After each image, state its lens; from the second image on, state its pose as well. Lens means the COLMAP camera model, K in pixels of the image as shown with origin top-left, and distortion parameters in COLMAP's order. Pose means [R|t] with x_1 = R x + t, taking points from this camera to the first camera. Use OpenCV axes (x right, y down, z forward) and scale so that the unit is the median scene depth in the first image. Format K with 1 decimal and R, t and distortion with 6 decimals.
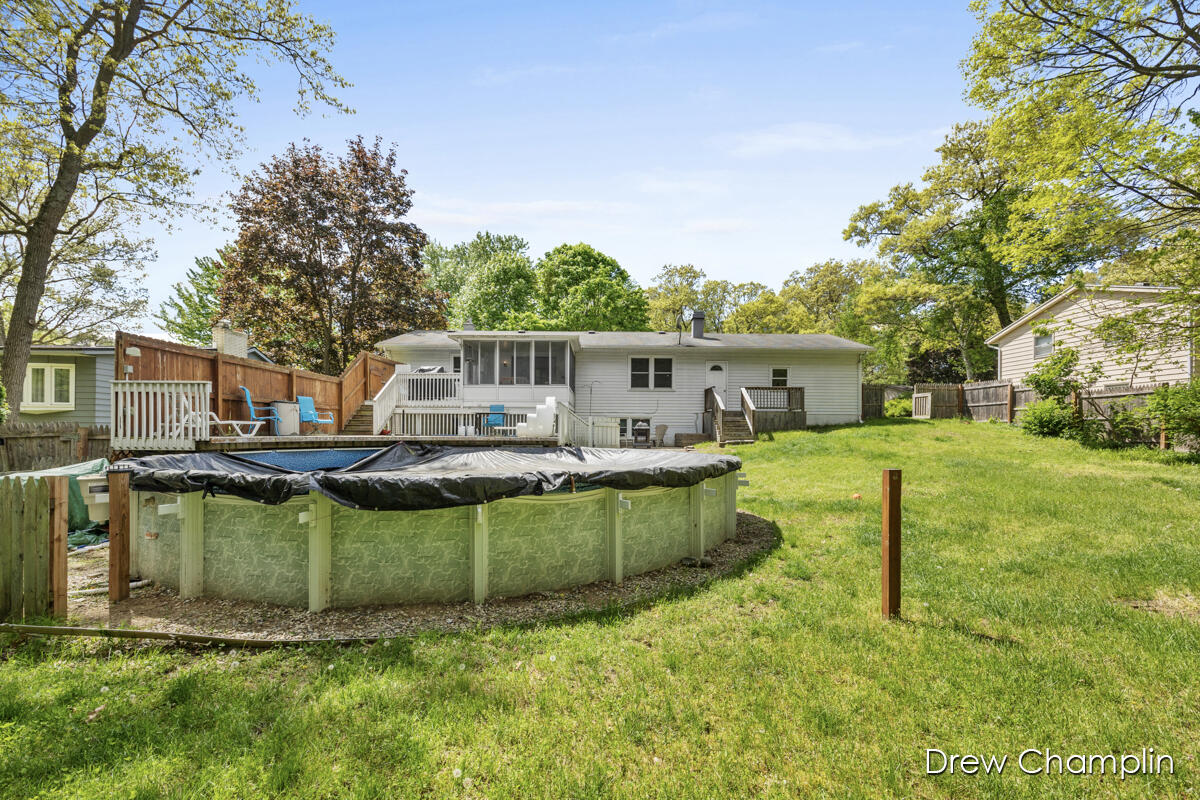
lens RADIAL K [[483.9, 0, 630.1], [0, 483.9, 431.1], [0, 0, 1]] dist [0.016210, 0.000135]
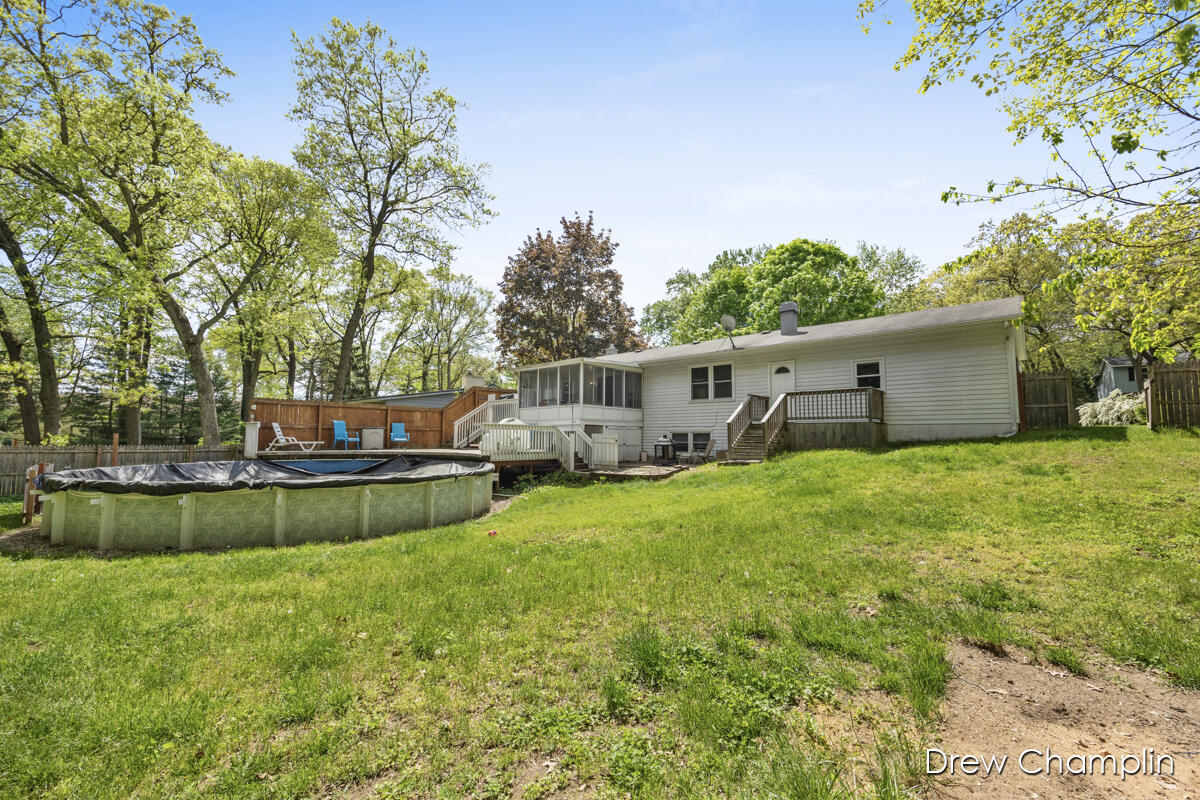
lens RADIAL K [[483.9, 0, 602.5], [0, 483.9, 401.1], [0, 0, 1]] dist [0.016210, 0.000135]
pose [[0.742834, -0.052428, -0.667419, 0.499614], [-0.000017, 0.996927, -0.078331, -0.012984], [0.669475, 0.058198, 0.740551, 0.189012]]
